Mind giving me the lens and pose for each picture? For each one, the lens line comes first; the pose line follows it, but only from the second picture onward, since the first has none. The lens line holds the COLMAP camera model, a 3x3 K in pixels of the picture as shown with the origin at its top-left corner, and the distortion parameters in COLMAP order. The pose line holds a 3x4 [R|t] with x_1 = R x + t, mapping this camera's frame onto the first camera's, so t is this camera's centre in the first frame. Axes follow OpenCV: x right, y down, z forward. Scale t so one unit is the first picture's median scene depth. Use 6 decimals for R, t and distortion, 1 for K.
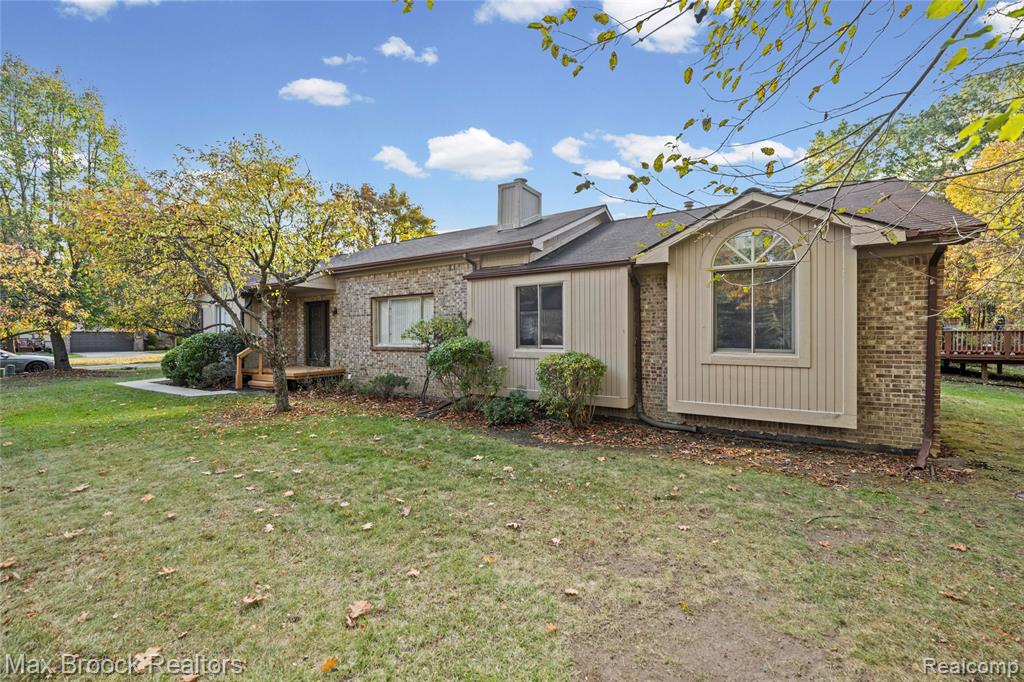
lens RADIAL K [[426.0, 0, 507.4], [0, 426.0, 337.8], [0, 0, 1]] dist [-0.000186, -0.000072]
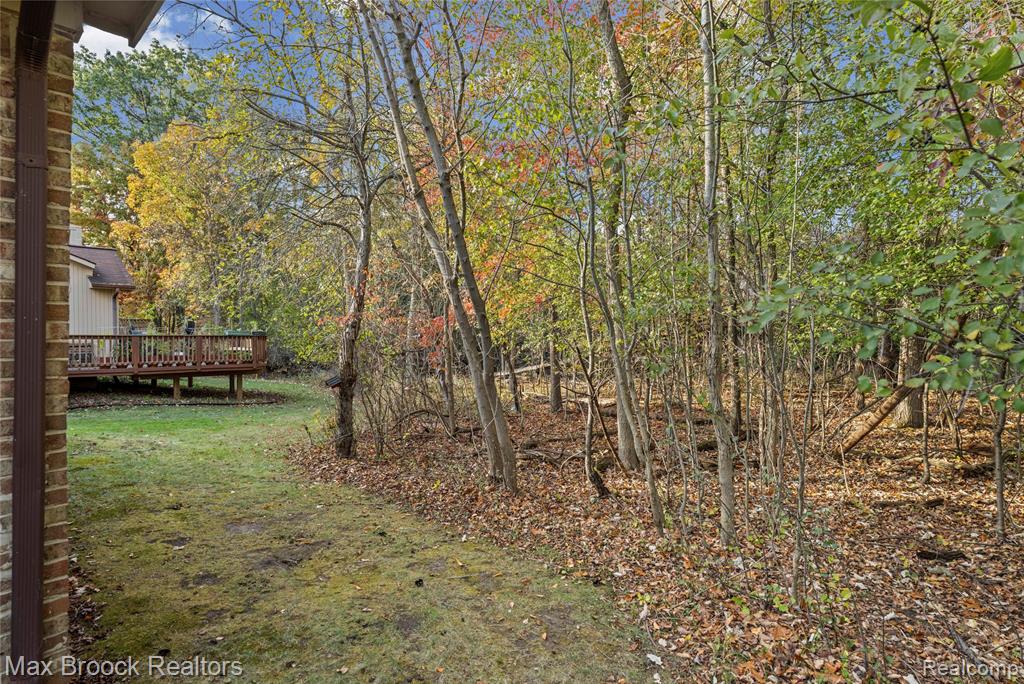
lens RADIAL K [[526.9, 0, 511.1], [0, 526.9, 341.3], [0, 0, 1]] dist [-0.003169, -0.000209]
pose [[0.156983, -0.003294, 0.987596, 0.262190], [0.007046, 0.999973, 0.002215, -0.003099], [-0.987576, 0.006611, 0.157002, 0.240598]]
